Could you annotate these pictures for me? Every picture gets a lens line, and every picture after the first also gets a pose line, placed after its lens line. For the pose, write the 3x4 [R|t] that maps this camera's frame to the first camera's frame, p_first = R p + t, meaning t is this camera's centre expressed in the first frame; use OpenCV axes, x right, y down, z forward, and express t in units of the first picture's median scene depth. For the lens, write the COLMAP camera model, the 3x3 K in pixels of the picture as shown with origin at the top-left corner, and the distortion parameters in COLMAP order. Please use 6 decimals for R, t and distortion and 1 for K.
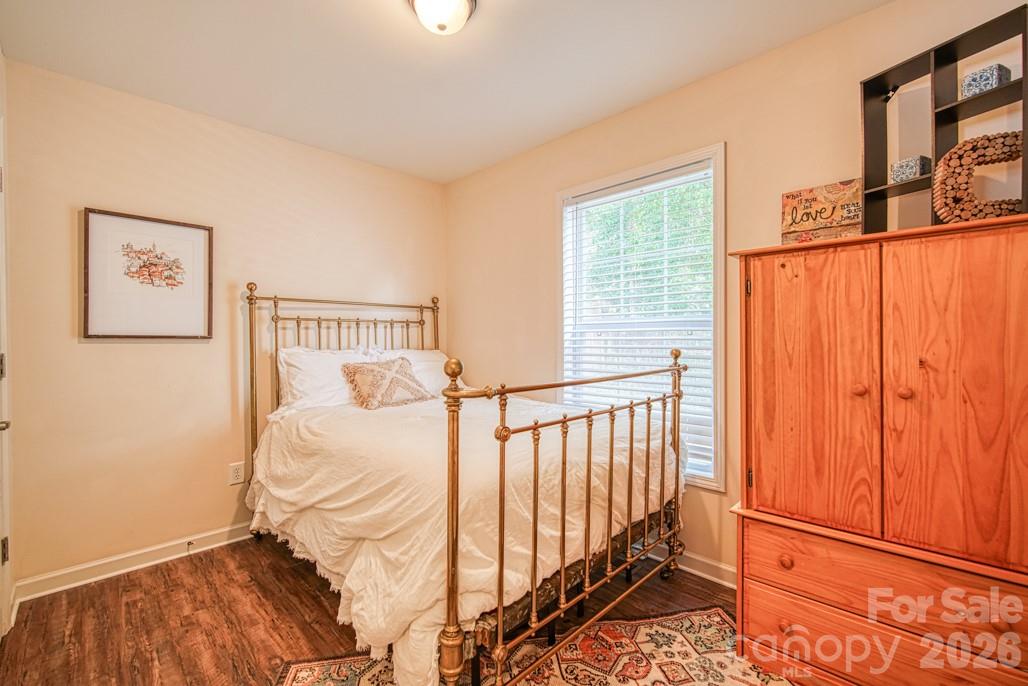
lens RADIAL K [[447.6, 0, 512.0], [0, 447.6, 340.6], [0, 0, 1]] dist [-0.012463, 0.000194]
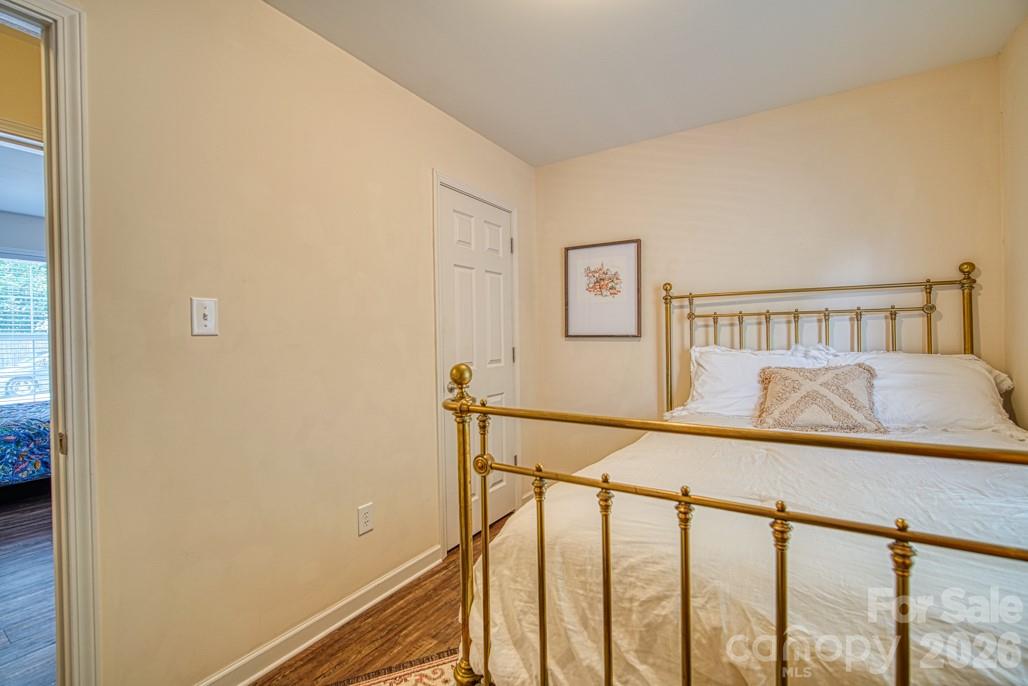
lens RADIAL K [[447.6, 0, 512.0], [0, 447.6, 340.6], [0, 0, 1]] dist [-0.012463, 0.000194]
pose [[0.205552, 0.007380, -0.978618, 0.362081], [0.004540, 0.999954, 0.008495, -0.006500], [0.978636, -0.006189, 0.205509, 0.429806]]
